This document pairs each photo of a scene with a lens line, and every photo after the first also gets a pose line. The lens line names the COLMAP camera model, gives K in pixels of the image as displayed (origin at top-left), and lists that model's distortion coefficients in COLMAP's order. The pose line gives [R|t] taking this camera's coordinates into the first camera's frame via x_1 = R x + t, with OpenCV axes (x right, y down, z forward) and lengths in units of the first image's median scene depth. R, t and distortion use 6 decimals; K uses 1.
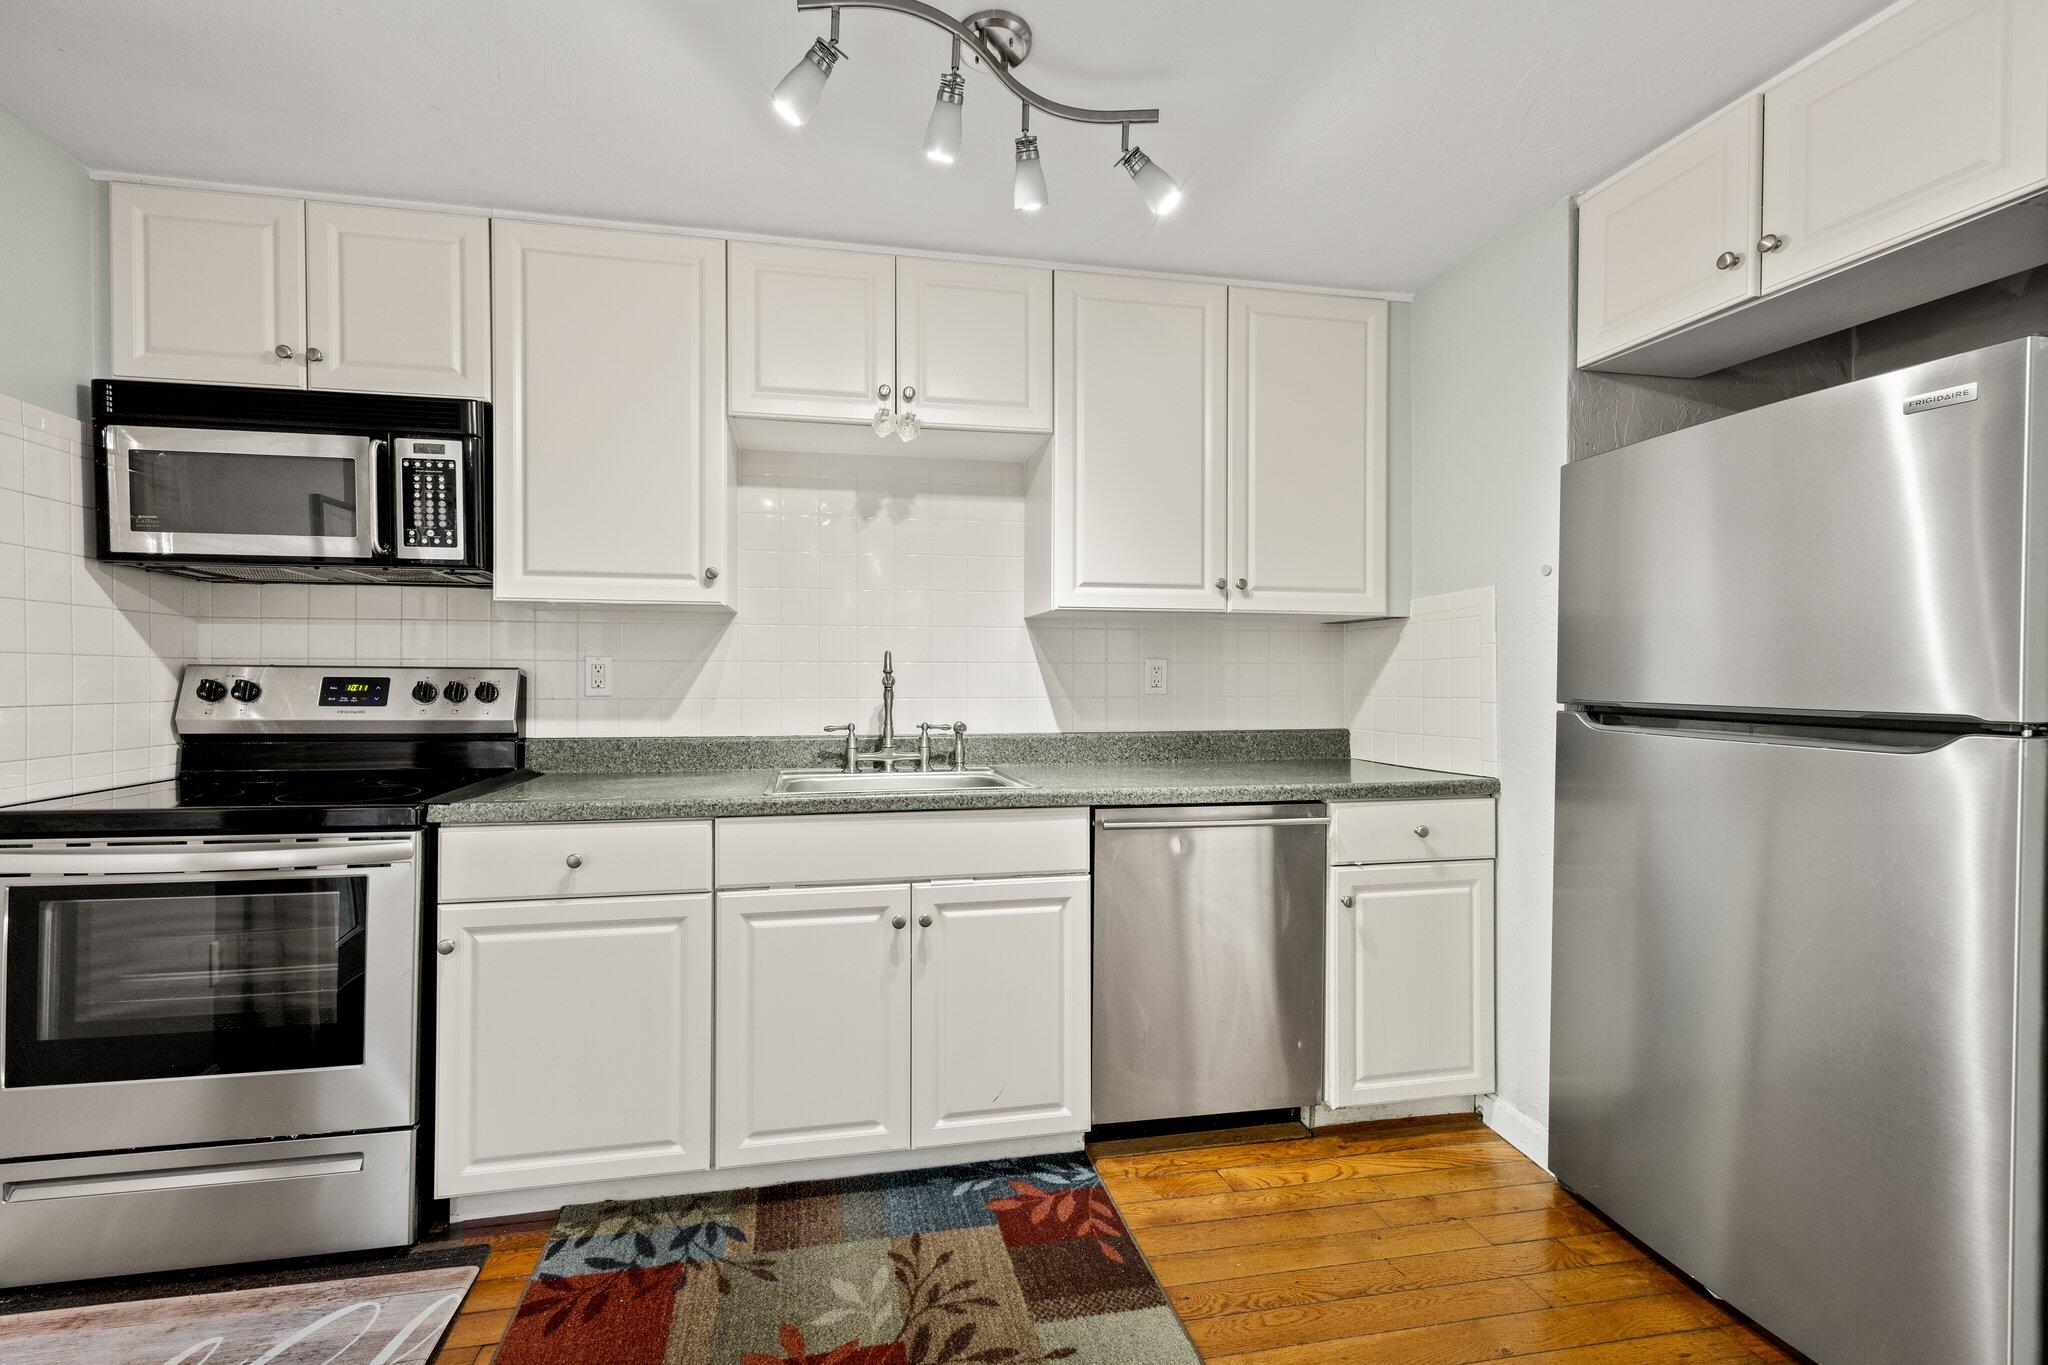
lens RADIAL K [[868.4, 0, 1023.0], [0, 868.4, 677.3], [0, 0, 1]] dist [0.007400, -0.001186]
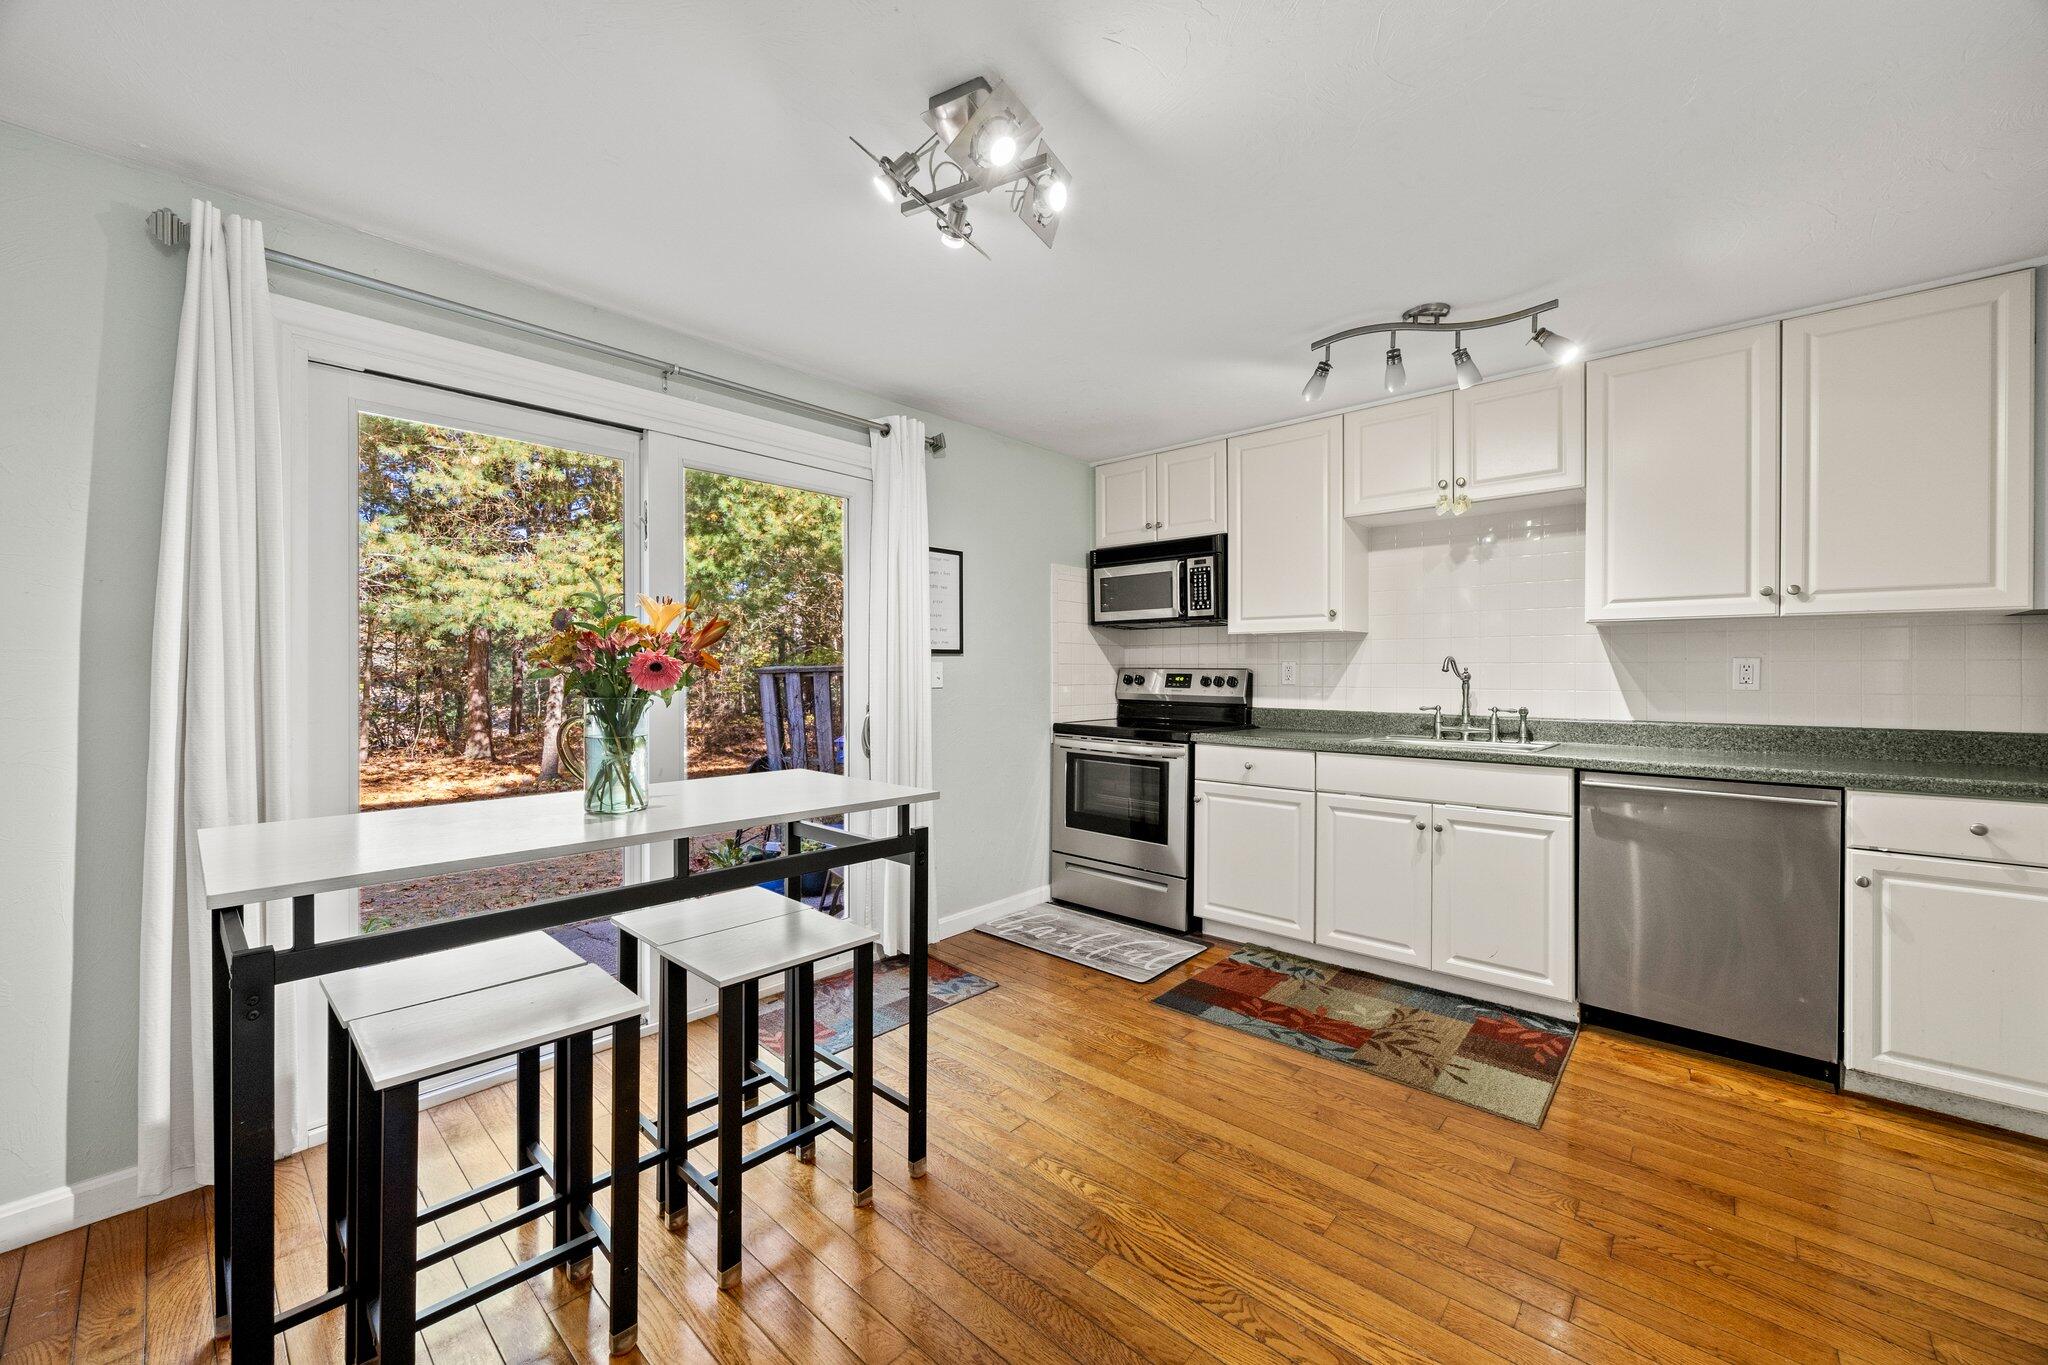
lens RADIAL K [[794.7, 0, 1022.0], [0, 794.7, 674.5], [0, 0, 1]] dist [-0.001358, 0.000324]
pose [[0.600507, 0.002614, -0.799615, 0.558981], [-0.001466, 0.999997, 0.002168, -0.001567], [0.799618, -0.000130, 0.600509, -0.453976]]
